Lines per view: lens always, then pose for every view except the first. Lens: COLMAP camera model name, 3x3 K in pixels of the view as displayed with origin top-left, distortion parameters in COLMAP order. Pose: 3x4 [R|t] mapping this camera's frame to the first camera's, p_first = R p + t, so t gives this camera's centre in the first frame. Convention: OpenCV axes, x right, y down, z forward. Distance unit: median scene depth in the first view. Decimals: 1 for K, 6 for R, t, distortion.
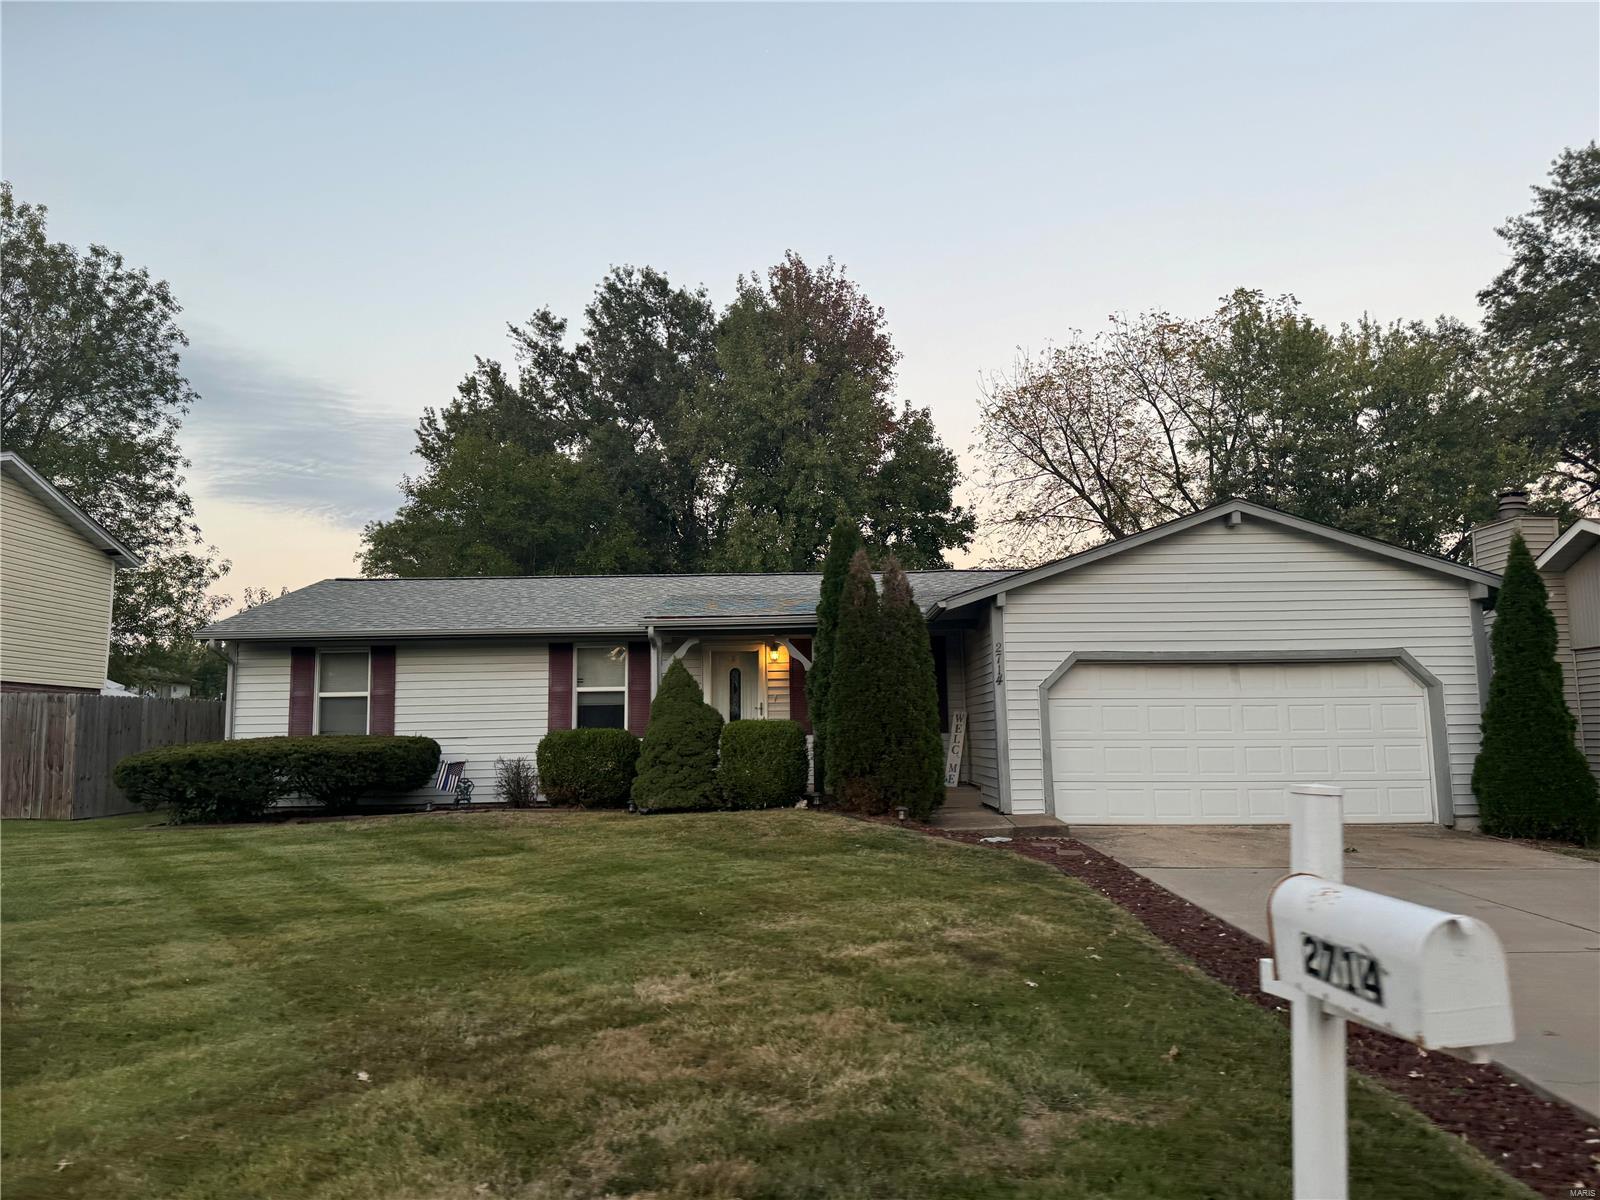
lens RADIAL K [[1104.5, 0, 800.0], [0, 1104.5, 600.0], [0, 0, 1]] dist [0.057160, -0.075221]
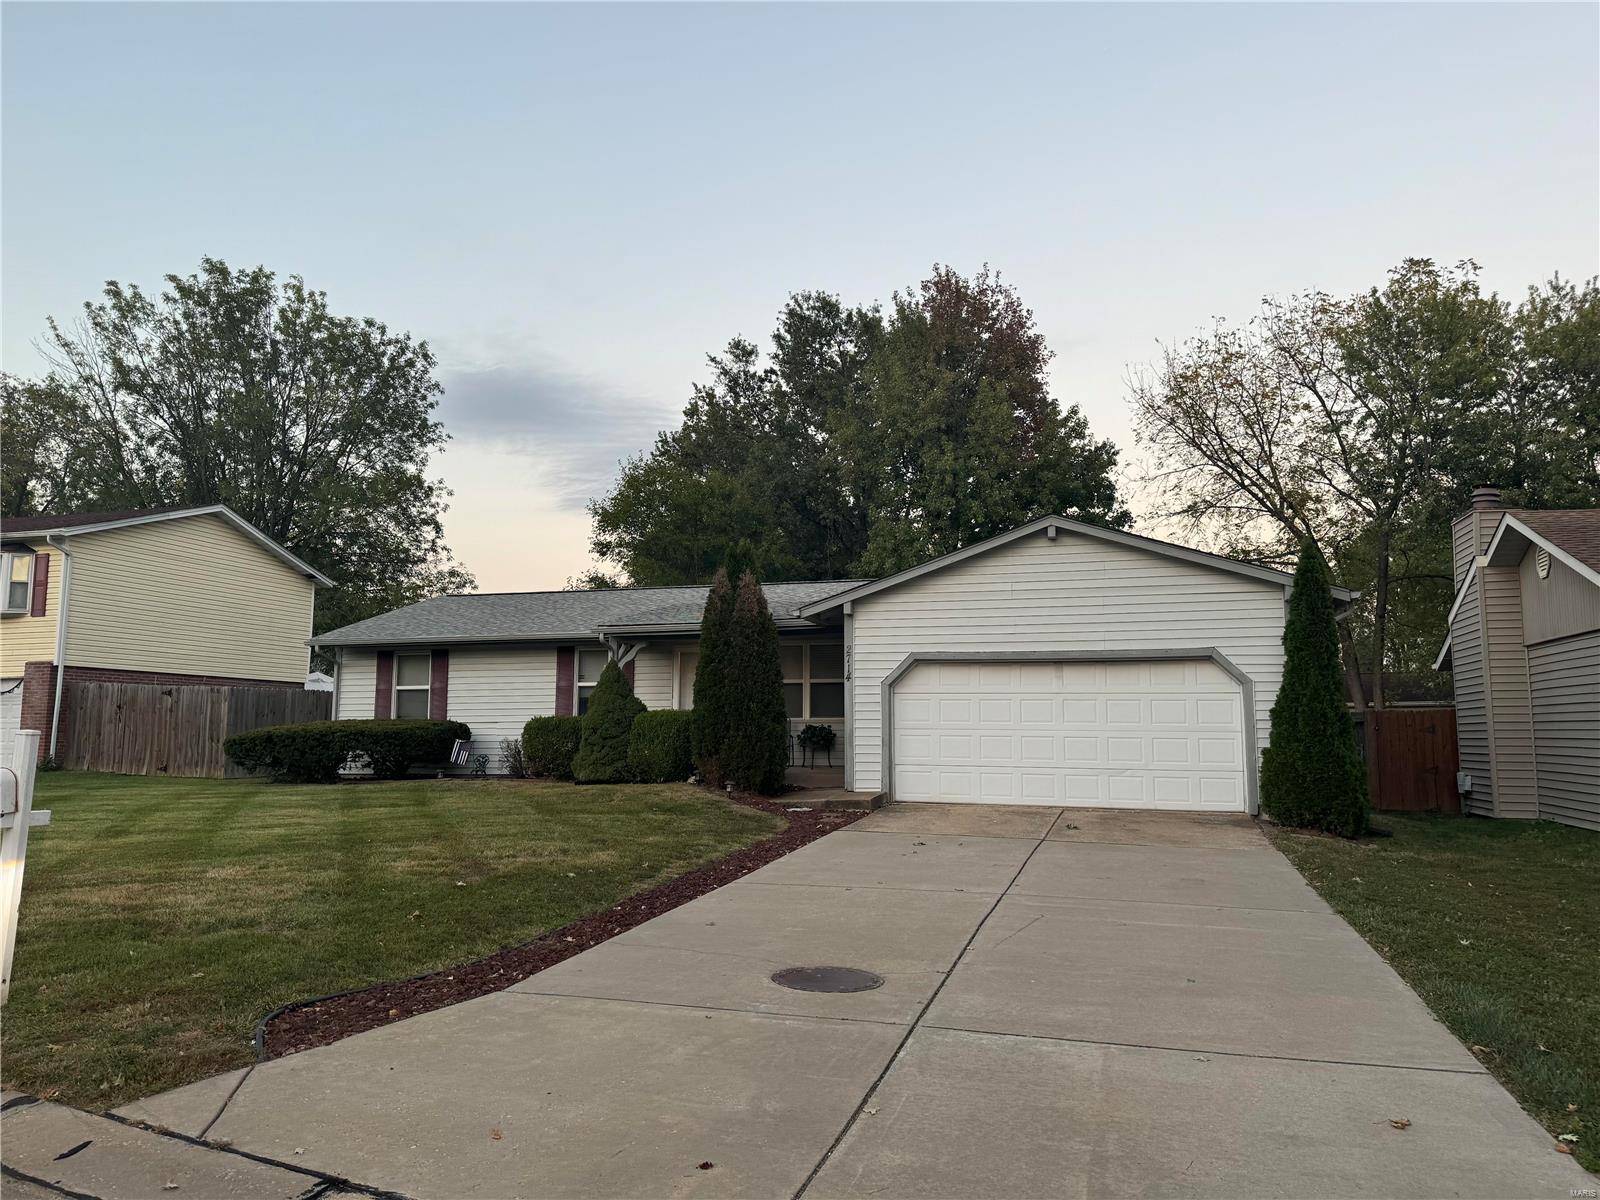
lens RADIAL K [[1114.6, 0, 874.4], [0, 1114.6, 626.9], [0, 0, 1]] dist [0.110292, -0.175140]
pose [[0.963103, -0.011016, -0.268909, 0.448202], [0.019780, 0.999357, 0.029906, -0.013102], [0.268407, -0.034122, 0.962701, -0.104961]]
